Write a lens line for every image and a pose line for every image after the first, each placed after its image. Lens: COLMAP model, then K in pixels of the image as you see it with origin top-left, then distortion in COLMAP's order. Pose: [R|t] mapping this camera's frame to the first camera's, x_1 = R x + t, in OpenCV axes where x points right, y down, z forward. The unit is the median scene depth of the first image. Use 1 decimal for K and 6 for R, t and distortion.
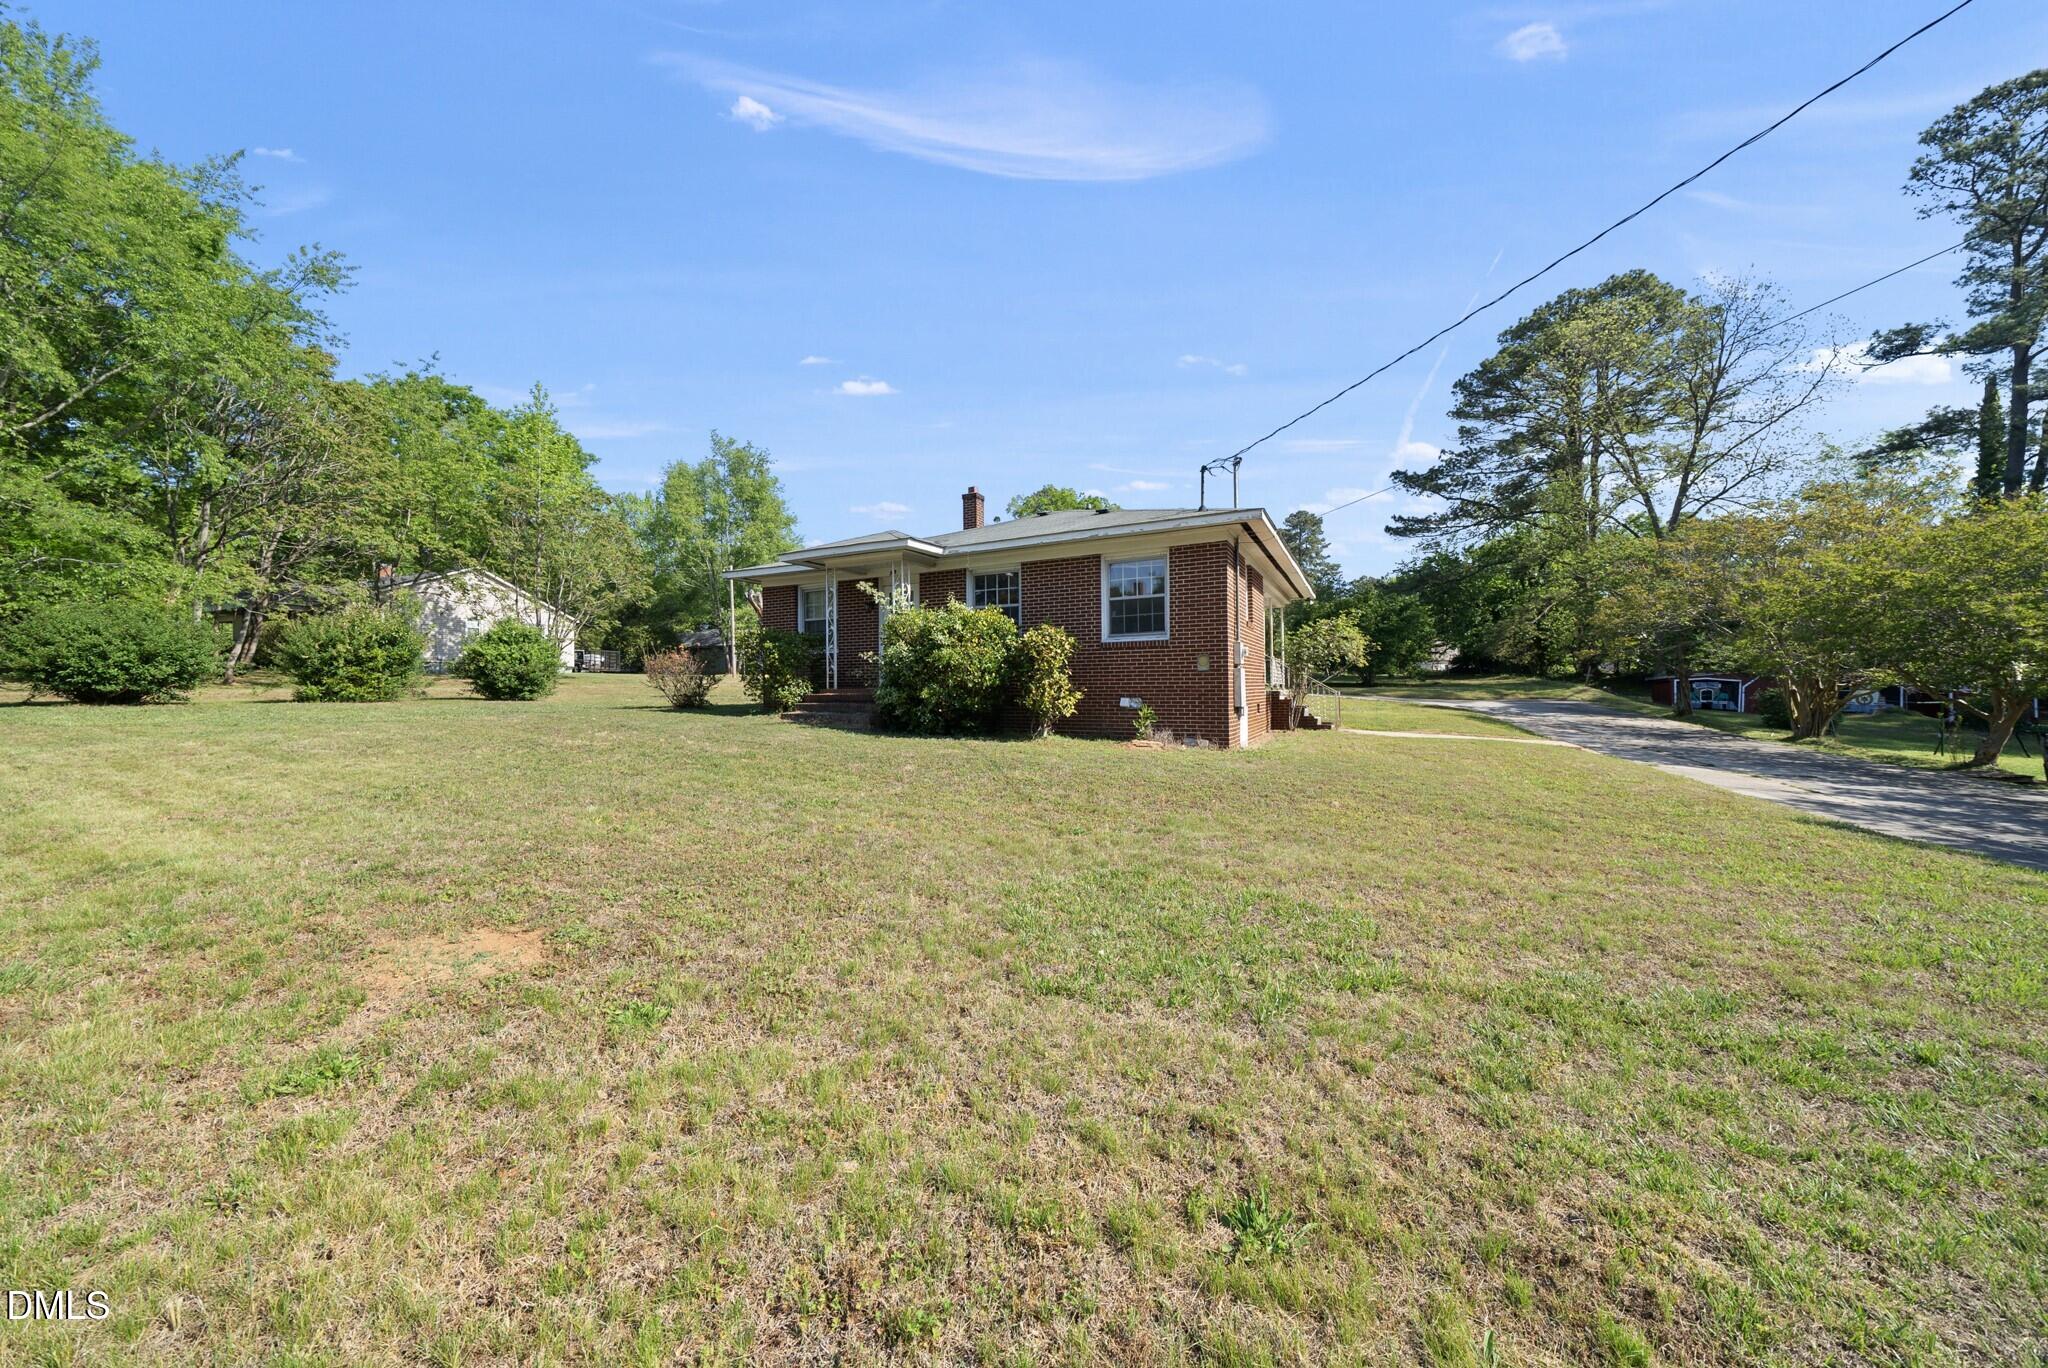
lens RADIAL K [[708.1, 0, 1024.0], [0, 708.1, 684.0], [0, 0, 1]] dist [0.000353, 0.000014]
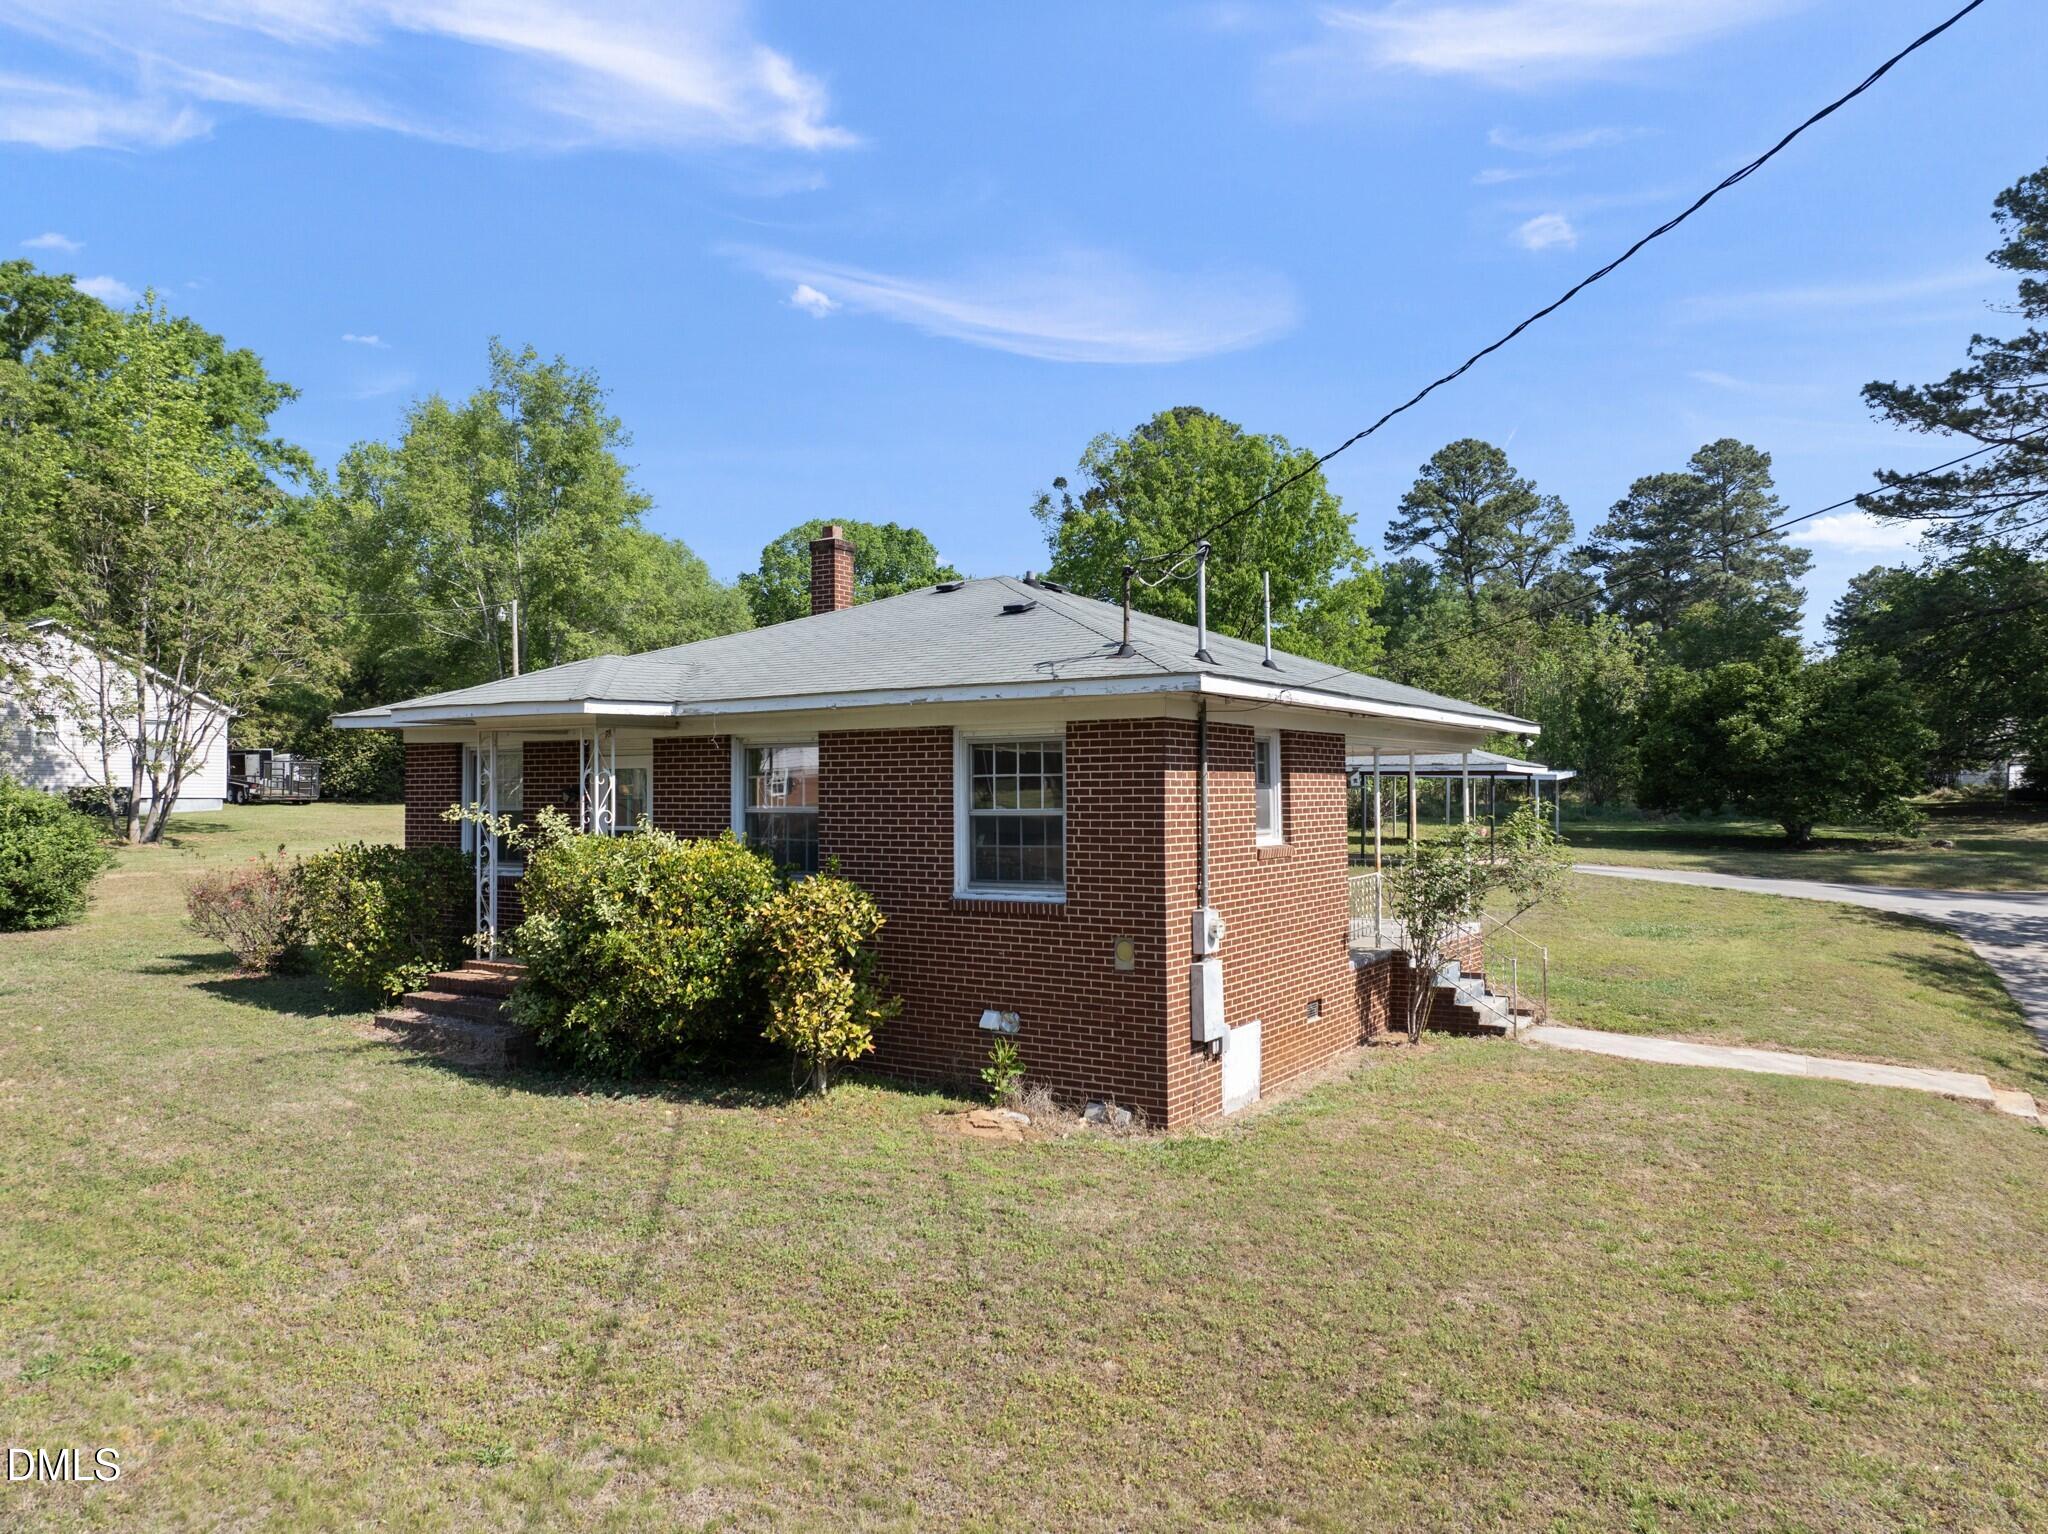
lens RADIAL K [[1448.2, 0, 1032.4], [0, 1448.2, 757.7], [0, 0, 1]] dist [-0.024903, -0.003505]
pose [[0.995102, 0.000302, -0.098855, 0.265059], [-0.002049, 0.999843, -0.017572, -0.139433], [0.098834, 0.017689, 0.994947, -0.036976]]
